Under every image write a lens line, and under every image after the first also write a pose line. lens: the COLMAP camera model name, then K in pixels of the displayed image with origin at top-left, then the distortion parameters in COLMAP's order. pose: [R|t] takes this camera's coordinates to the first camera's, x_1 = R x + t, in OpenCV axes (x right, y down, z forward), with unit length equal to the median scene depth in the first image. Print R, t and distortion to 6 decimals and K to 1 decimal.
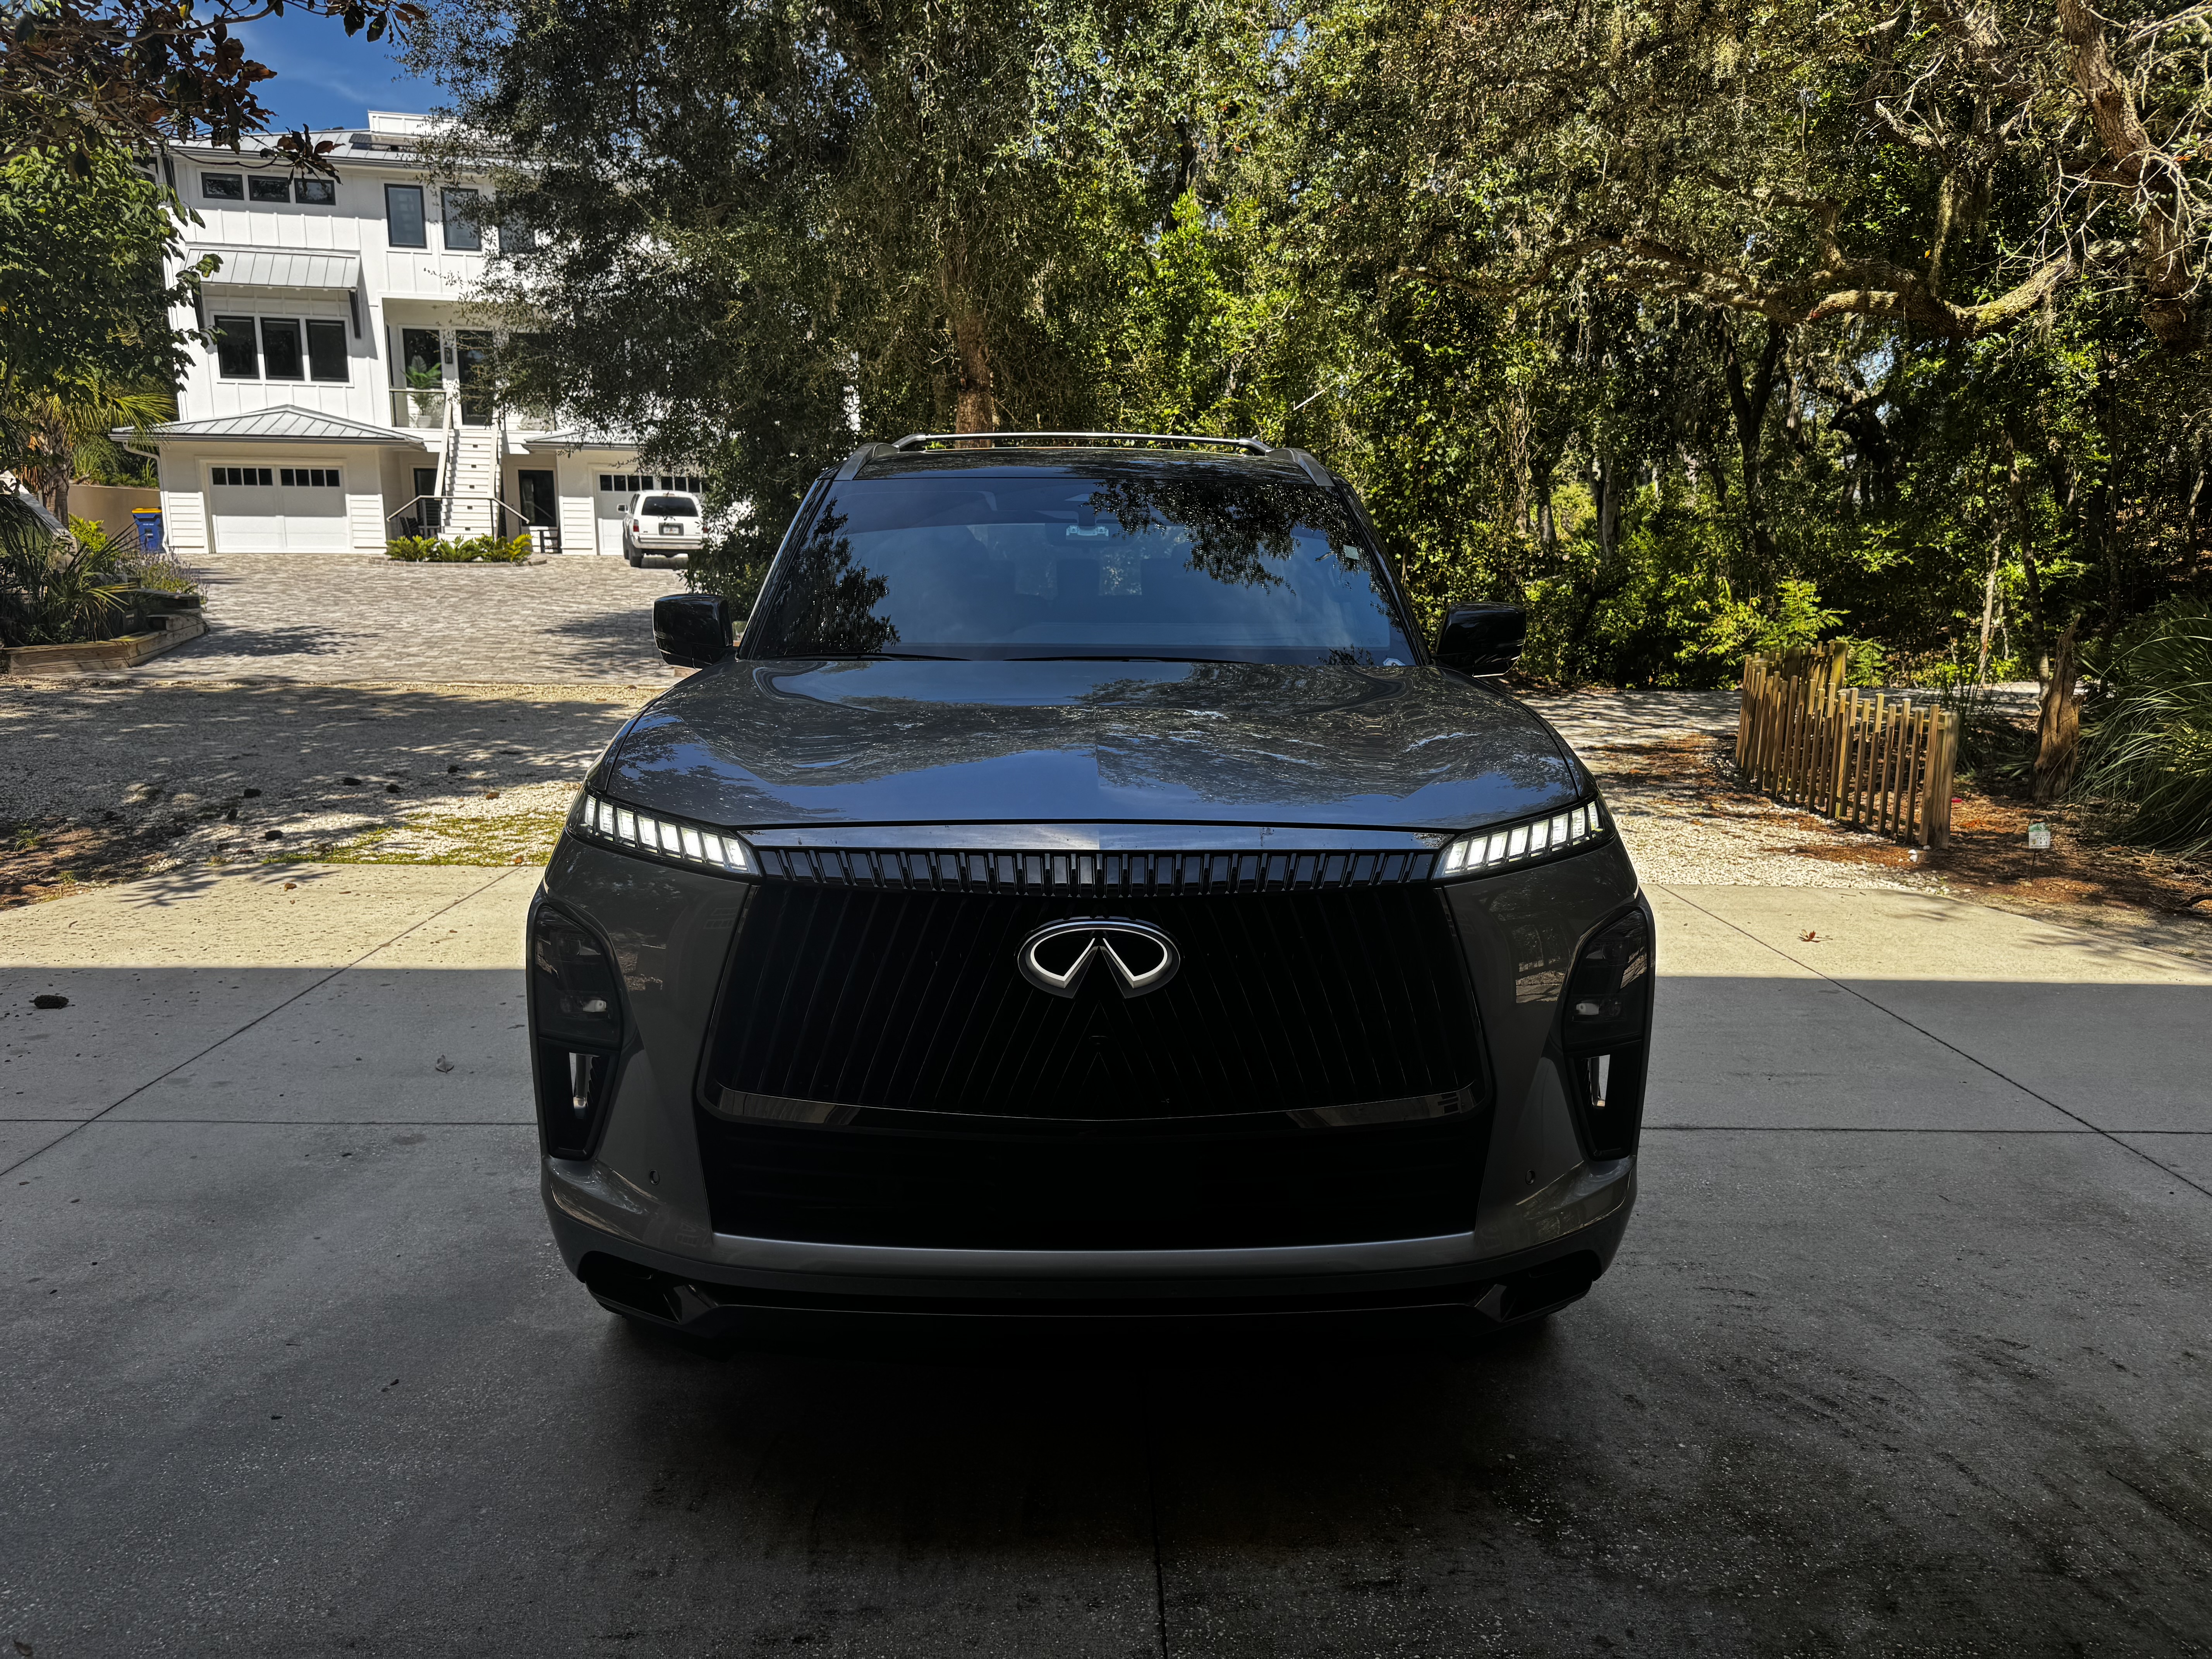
lens RADIAL K [[1537.1, 0, 1107.3], [0, 1537.1, 834.6], [0, 0, 1]] dist [0.007853, -0.012065]
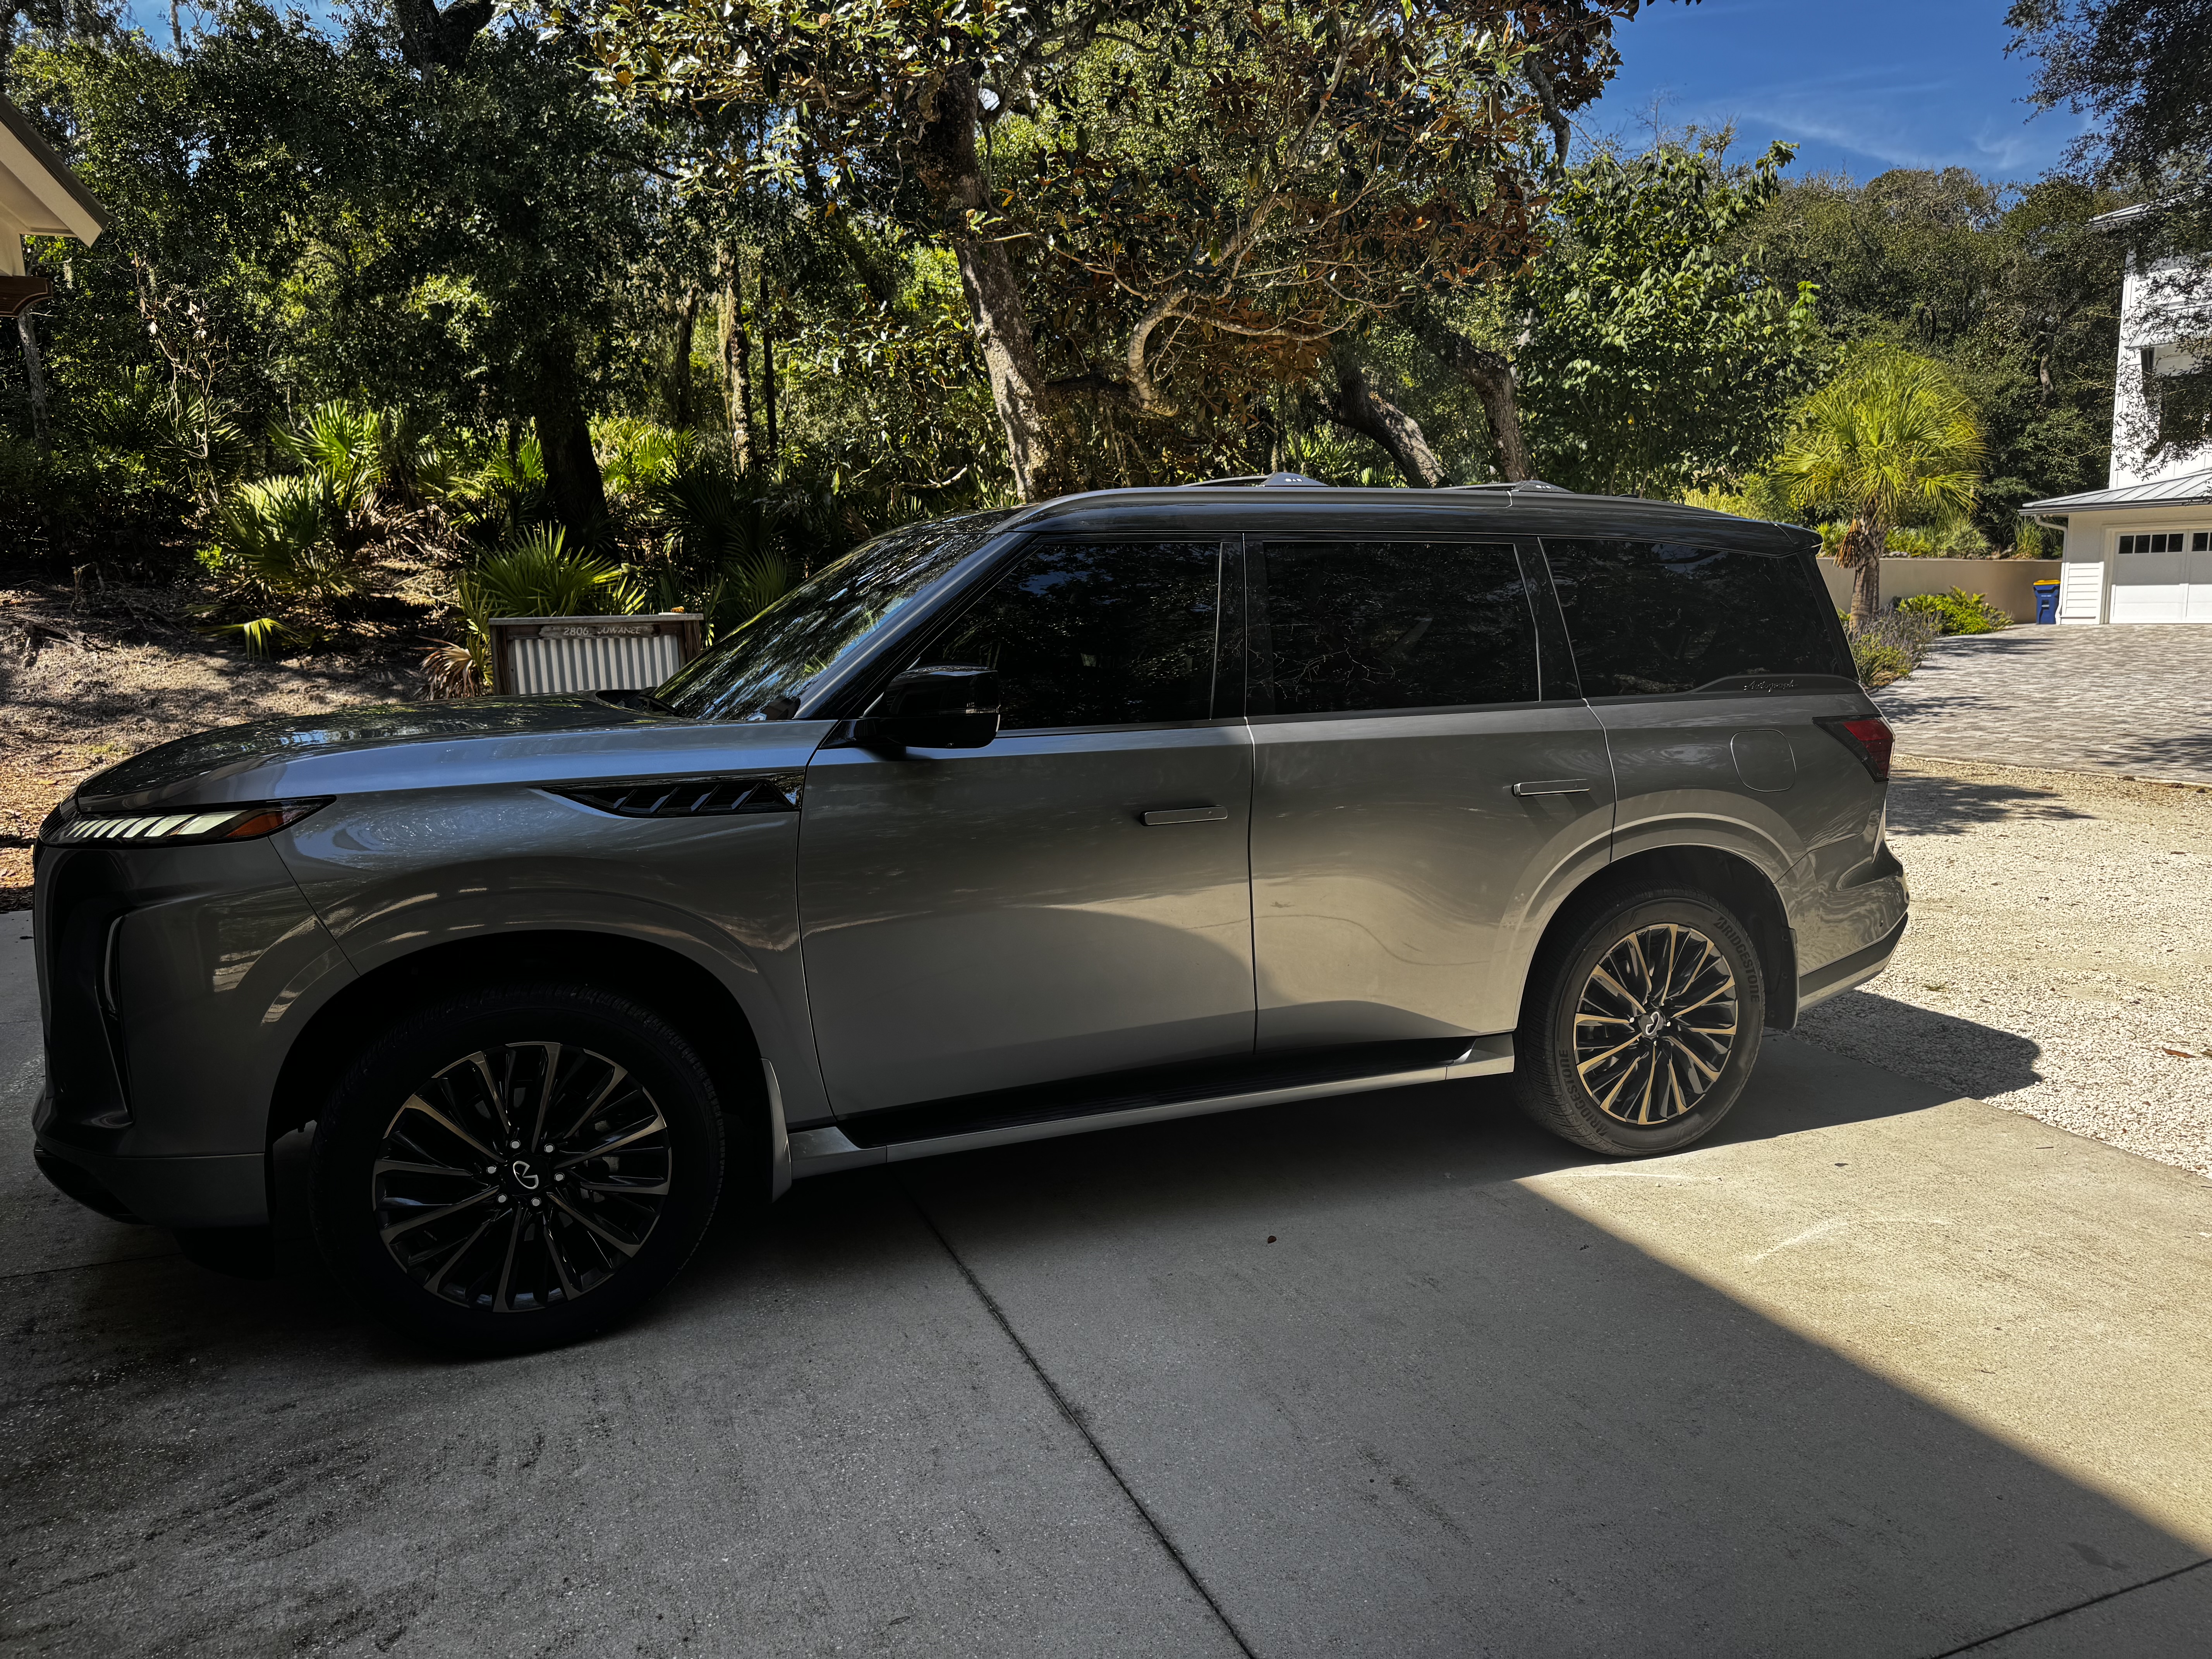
lens RADIAL K [[1537.1, 0, 1109.9], [0, 1537.1, 836.8], [0, 0, 1]] dist [0.007853, -0.012065]
pose [[0.385725, 0.121881, -0.914528, 0.783547], [-0.162242, 0.984750, 0.062810, -0.091850], [0.908237, 0.124147, 0.399617, 0.556464]]
